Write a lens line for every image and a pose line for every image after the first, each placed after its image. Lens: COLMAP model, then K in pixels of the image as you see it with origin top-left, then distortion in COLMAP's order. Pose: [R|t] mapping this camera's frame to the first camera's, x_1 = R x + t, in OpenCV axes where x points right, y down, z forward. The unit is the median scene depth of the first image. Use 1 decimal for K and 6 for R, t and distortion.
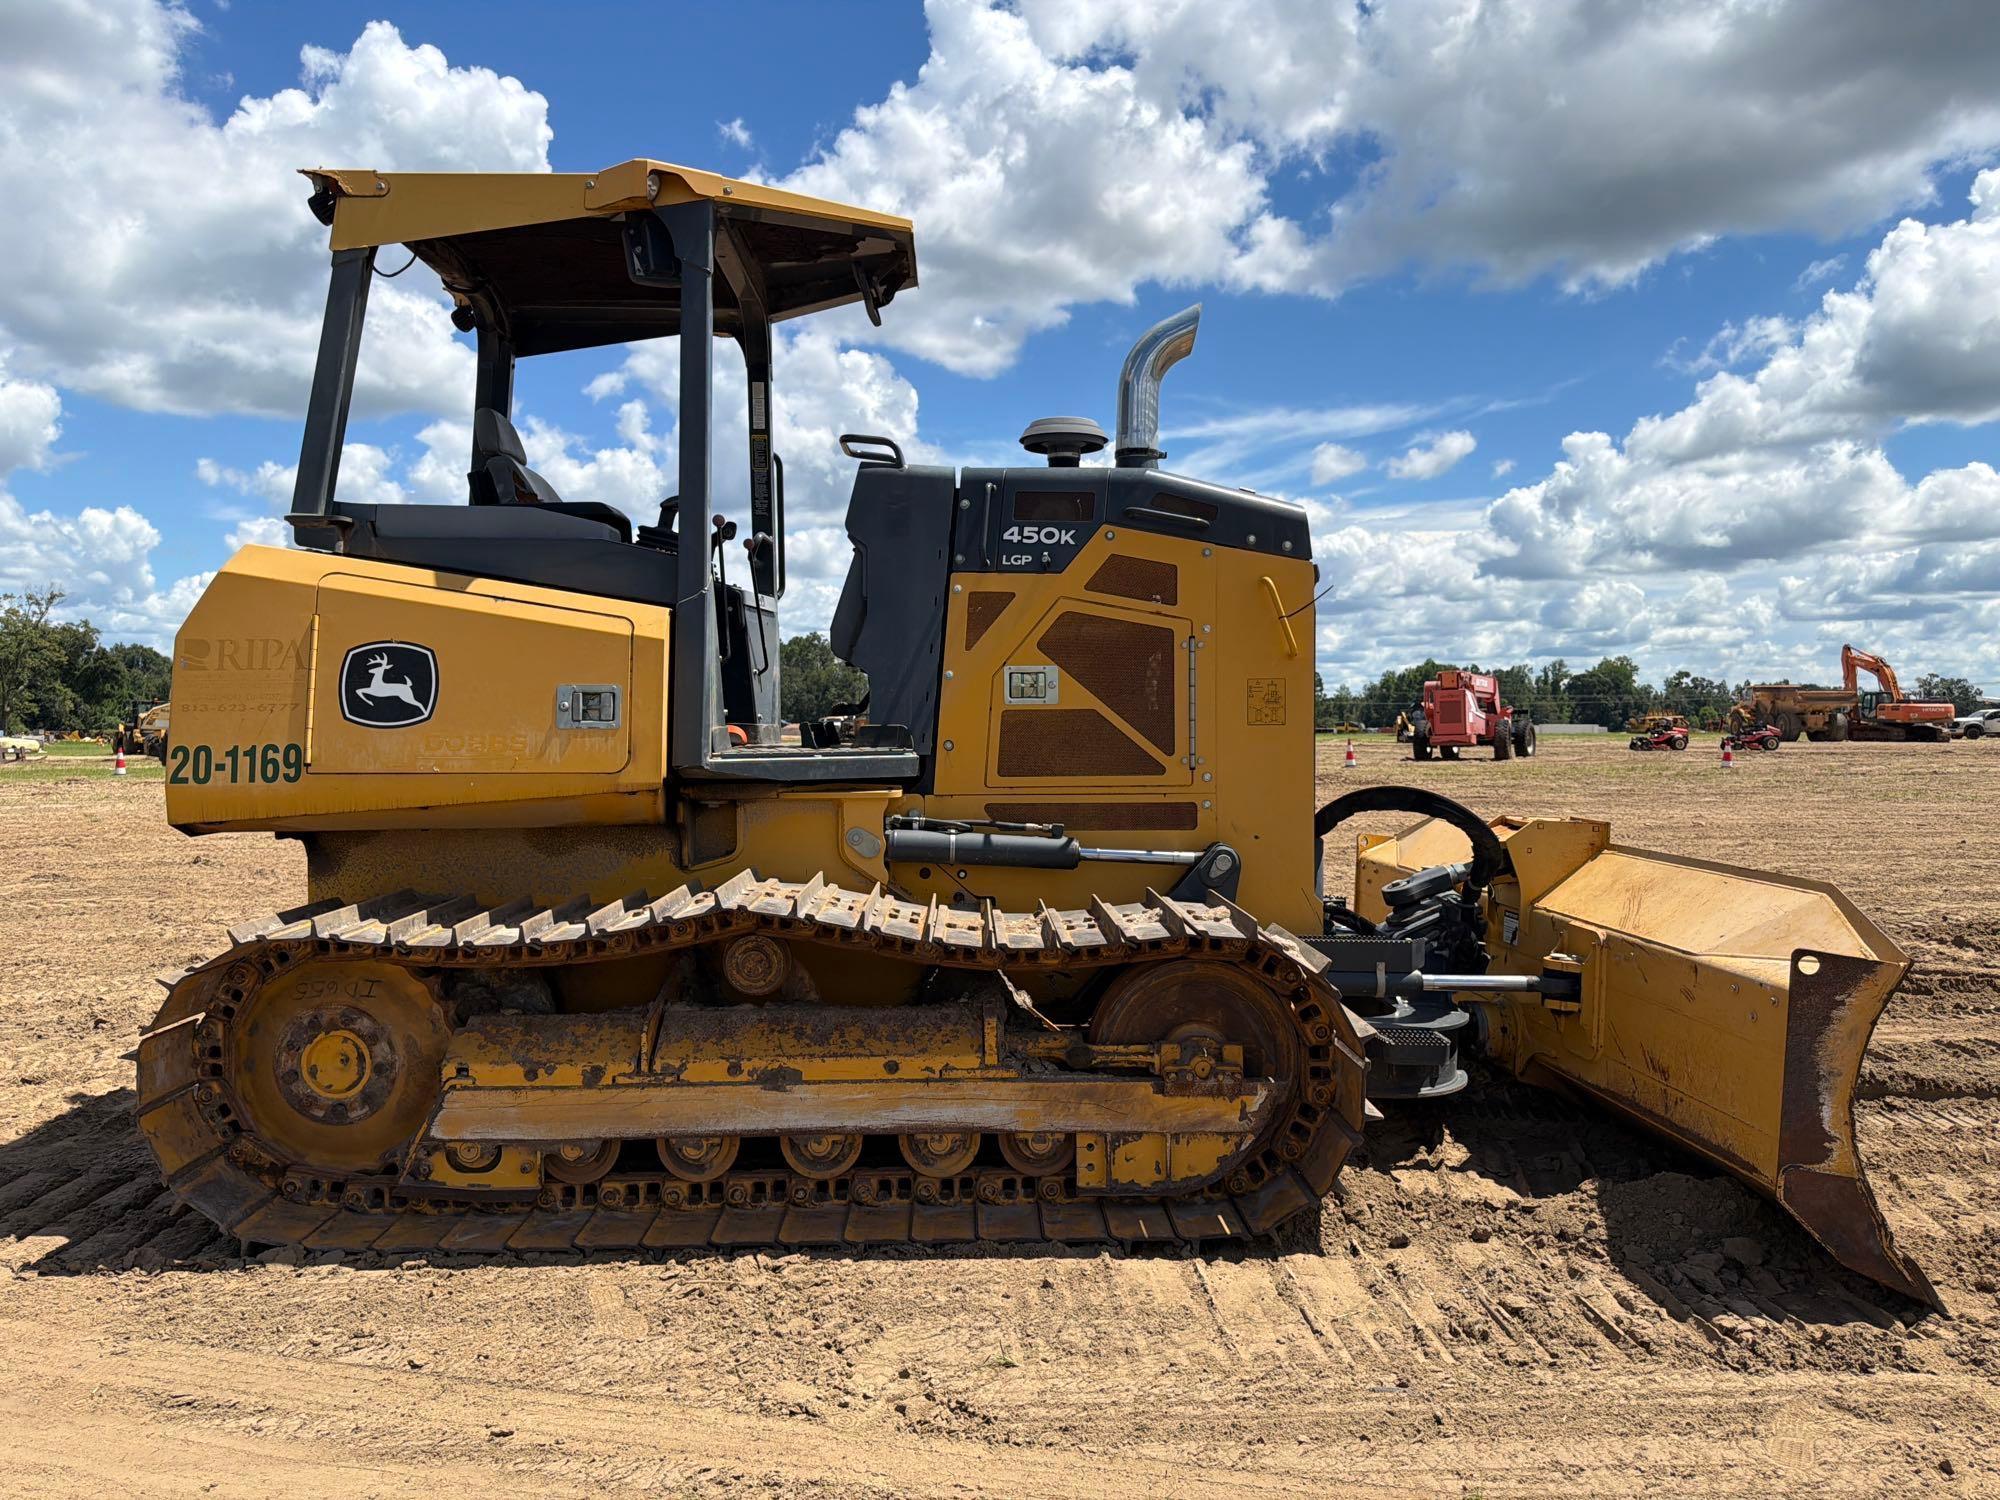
lens RADIAL K [[1404.2, 0, 986.3], [0, 1404.2, 740.4], [0, 0, 1]] dist [0.152657, -0.265536]
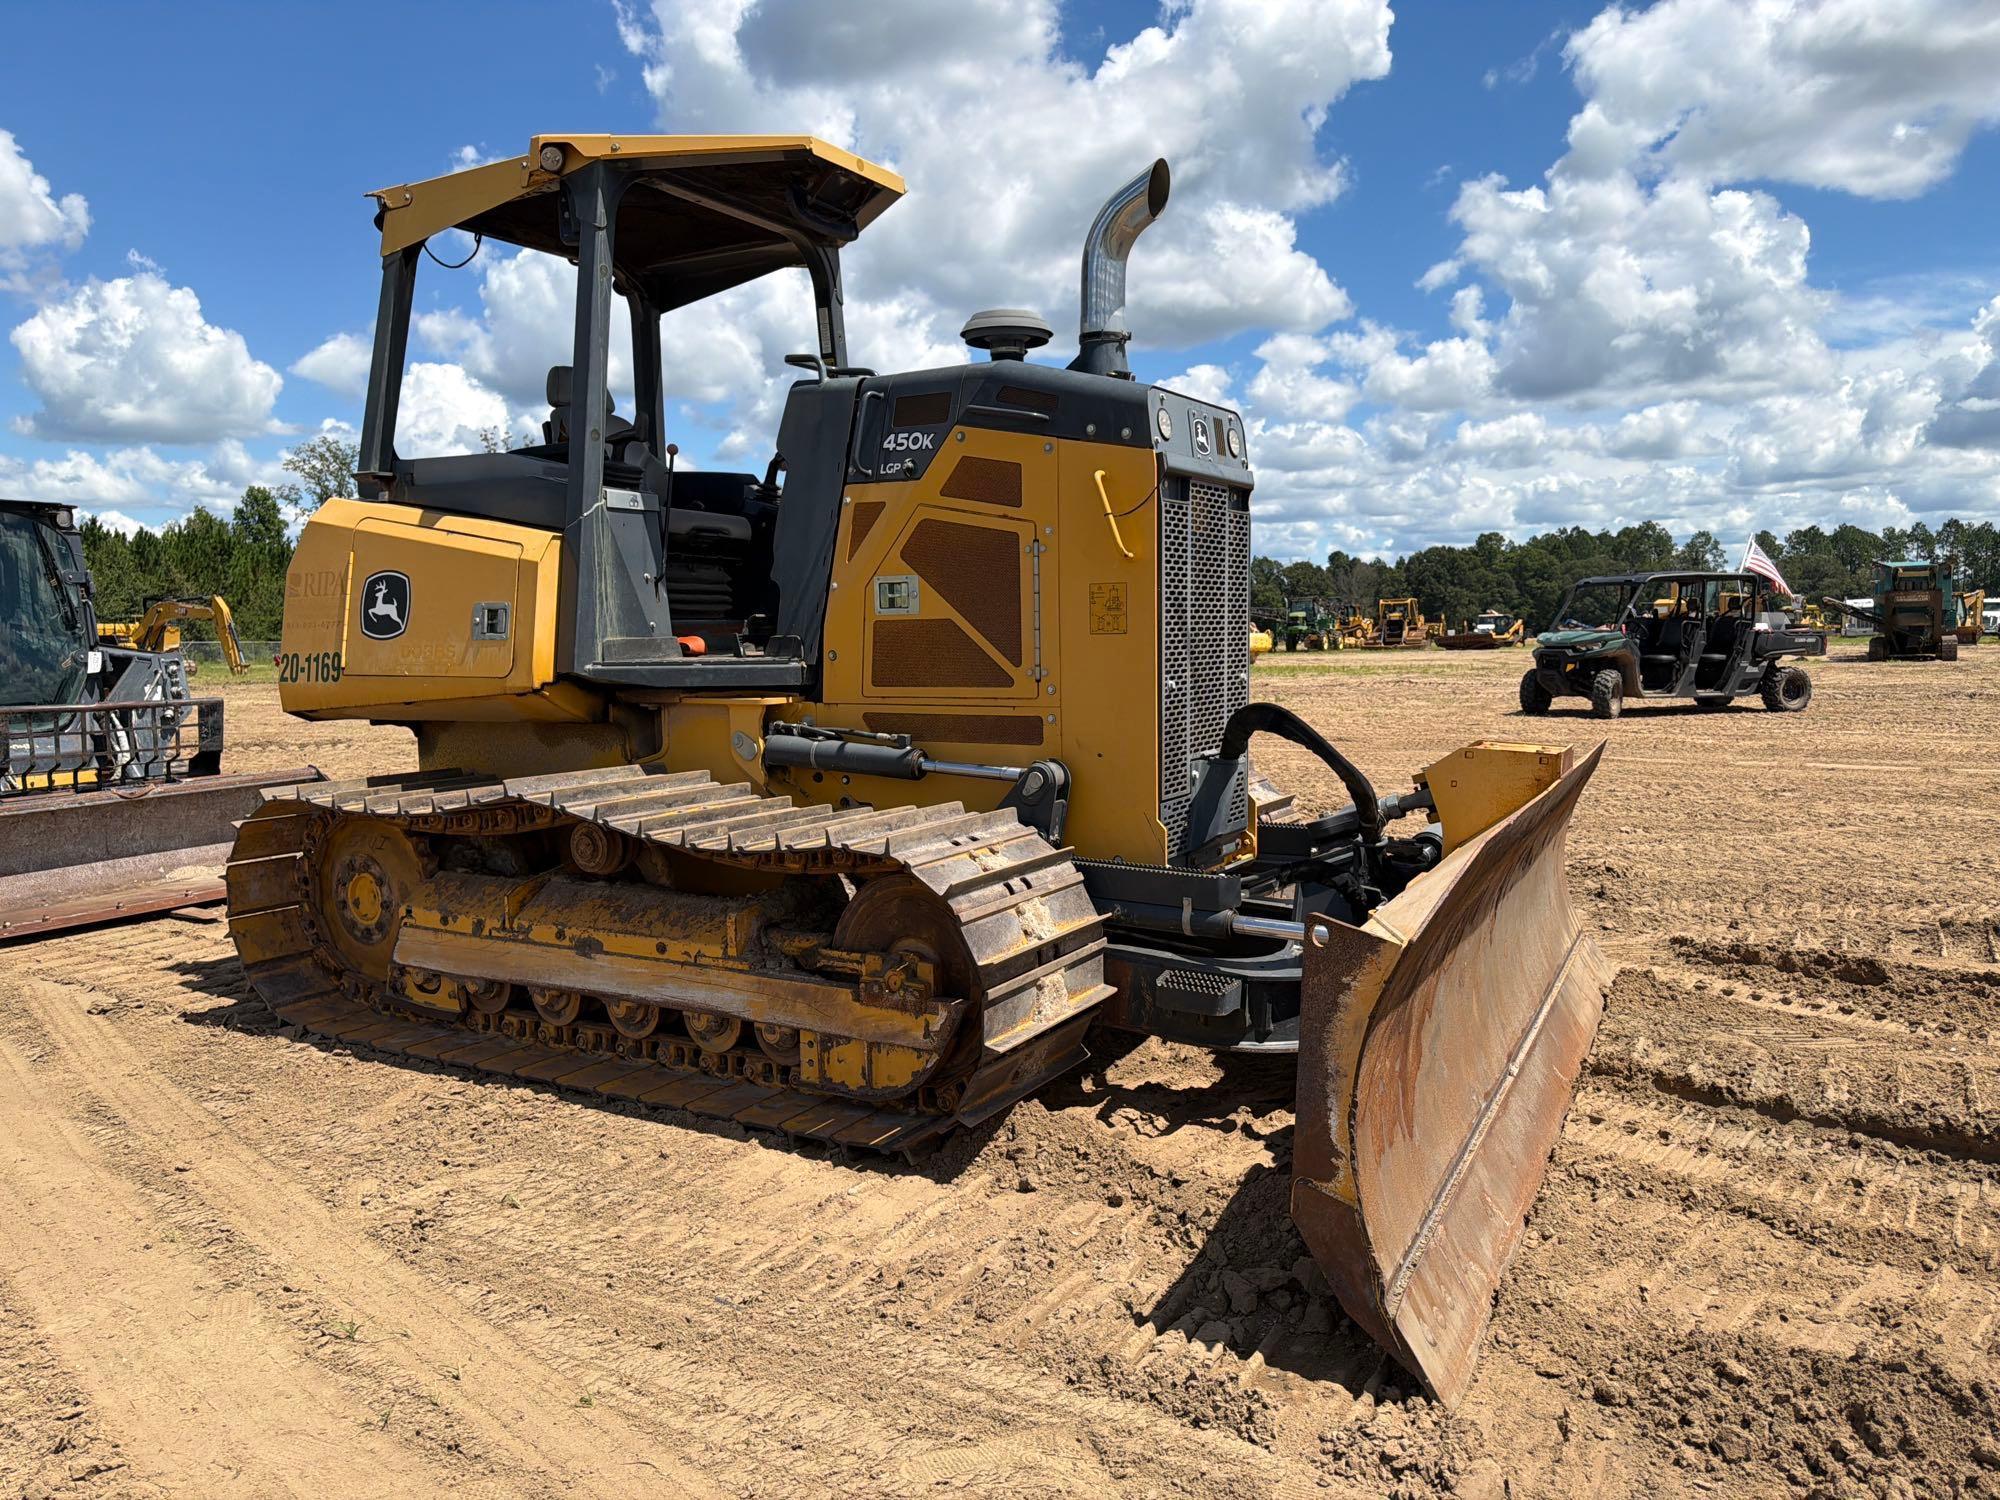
lens RADIAL K [[1405.1, 0, 1003.1], [0, 1405.1, 752.2], [0, 0, 1]] dist [0.129571, -0.195968]
pose [[0.850485, 0.037848, -0.524635, 0.718727], [0.002213, 0.997142, 0.075523, -0.003987], [0.525994, -0.065393, 0.847971, 0.209376]]
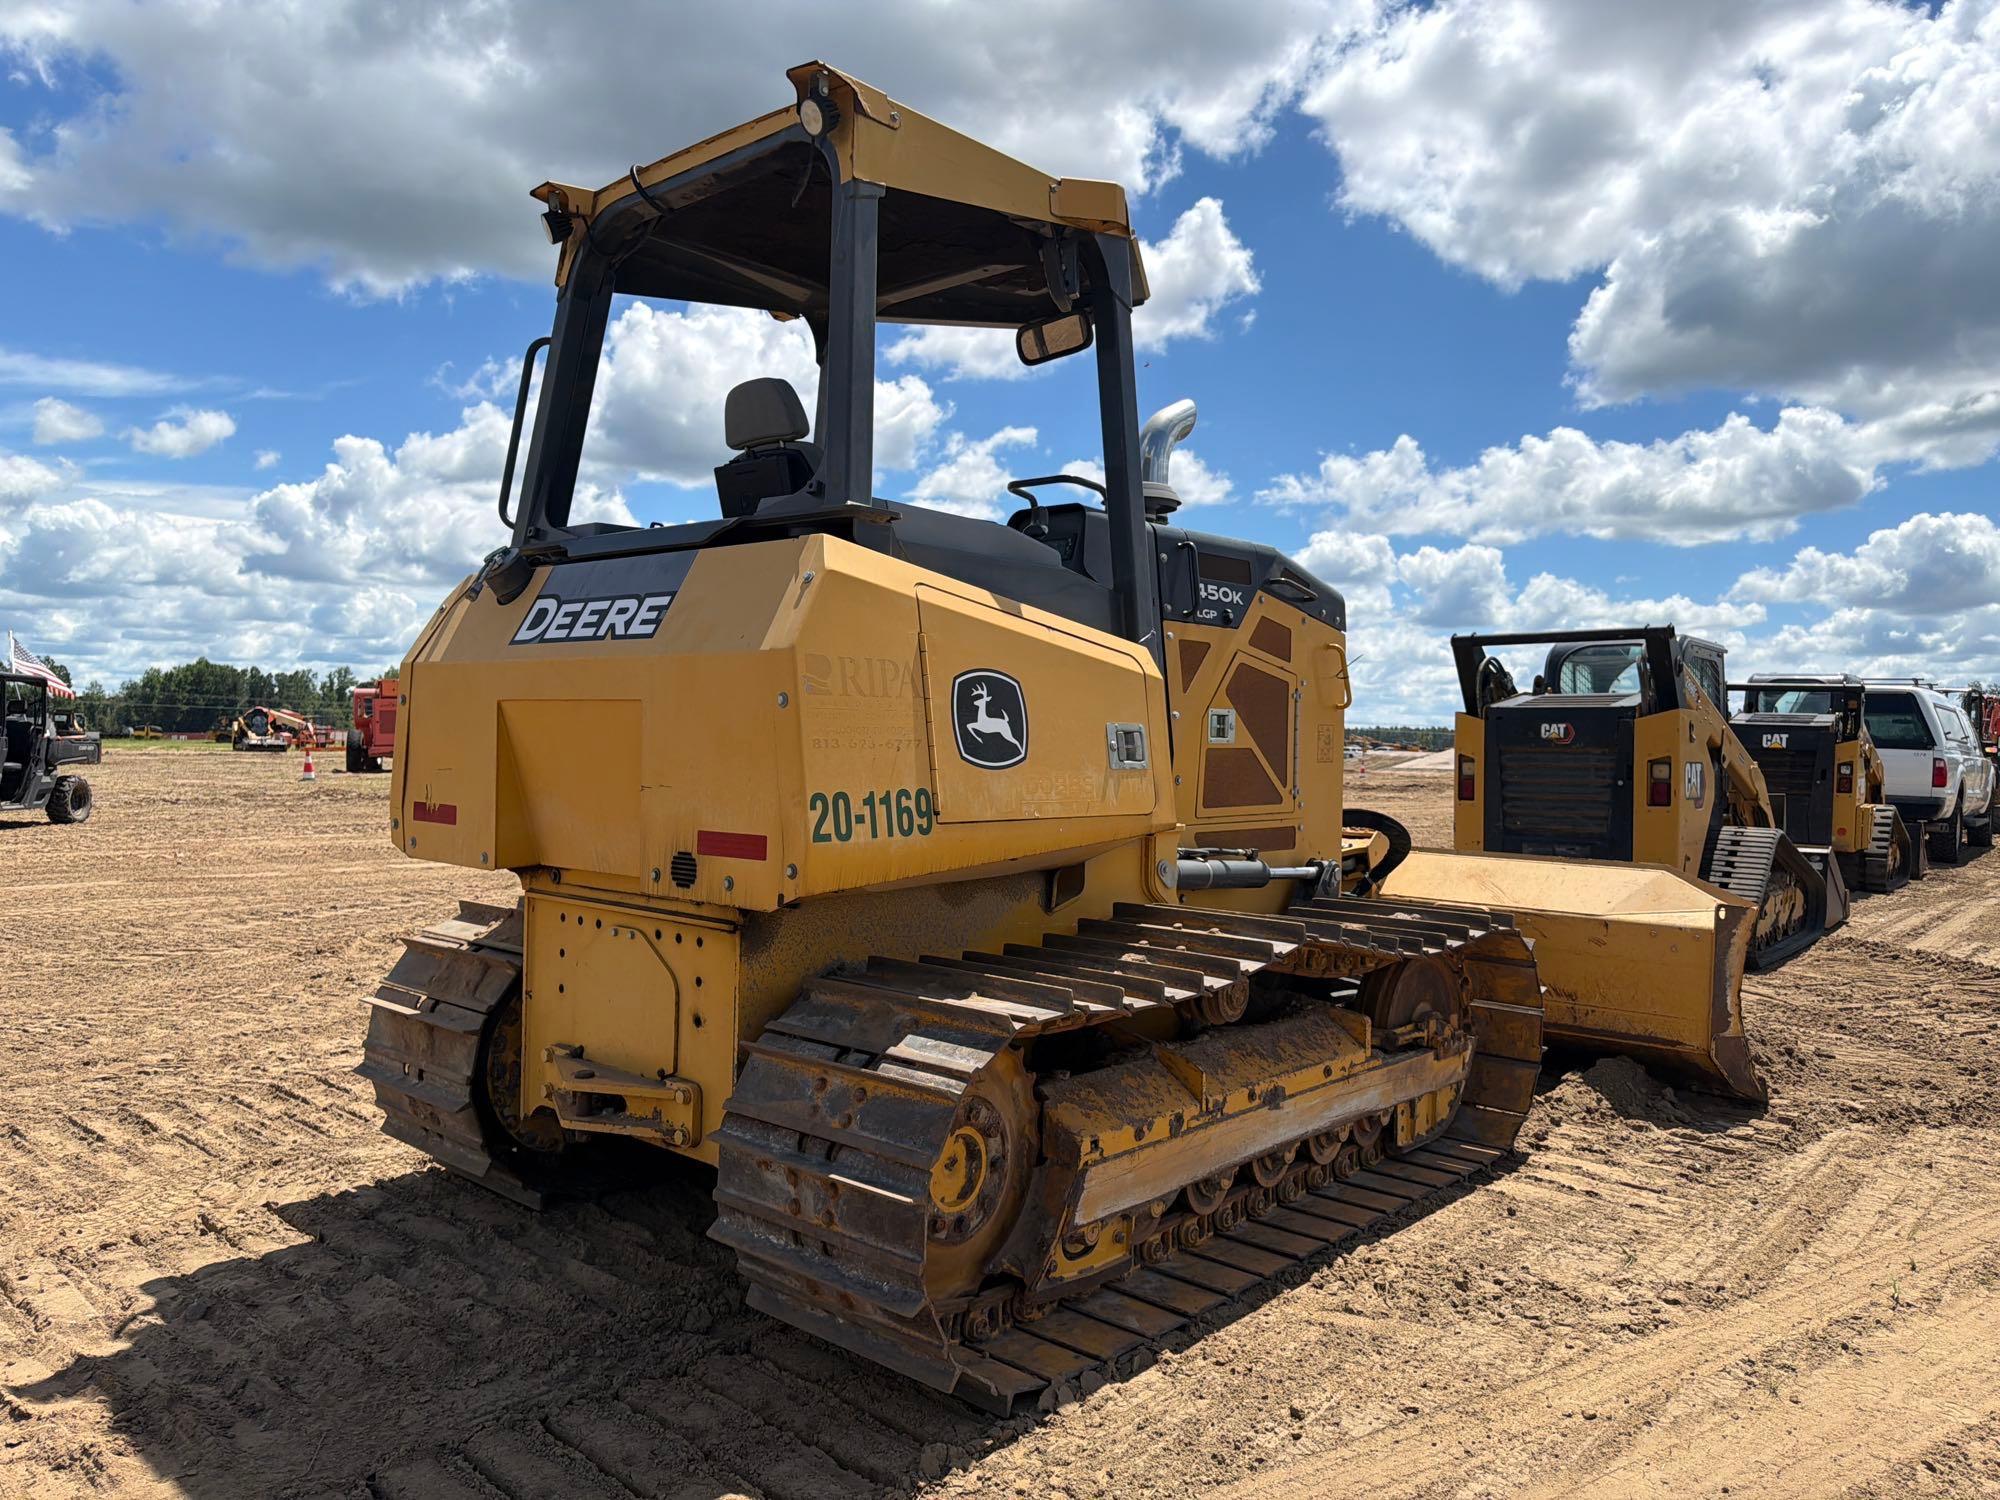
lens RADIAL K [[1421.8, 0, 996.8], [0, 1421.8, 693.4], [0, 0, 1]] dist [0.008029, -0.002190]
pose [[0.683988, 0.036603, 0.728575, -1.057806], [-0.008504, 0.999073, -0.042209, -0.018195], [-0.729444, 0.022675, 0.683664, 0.404542]]
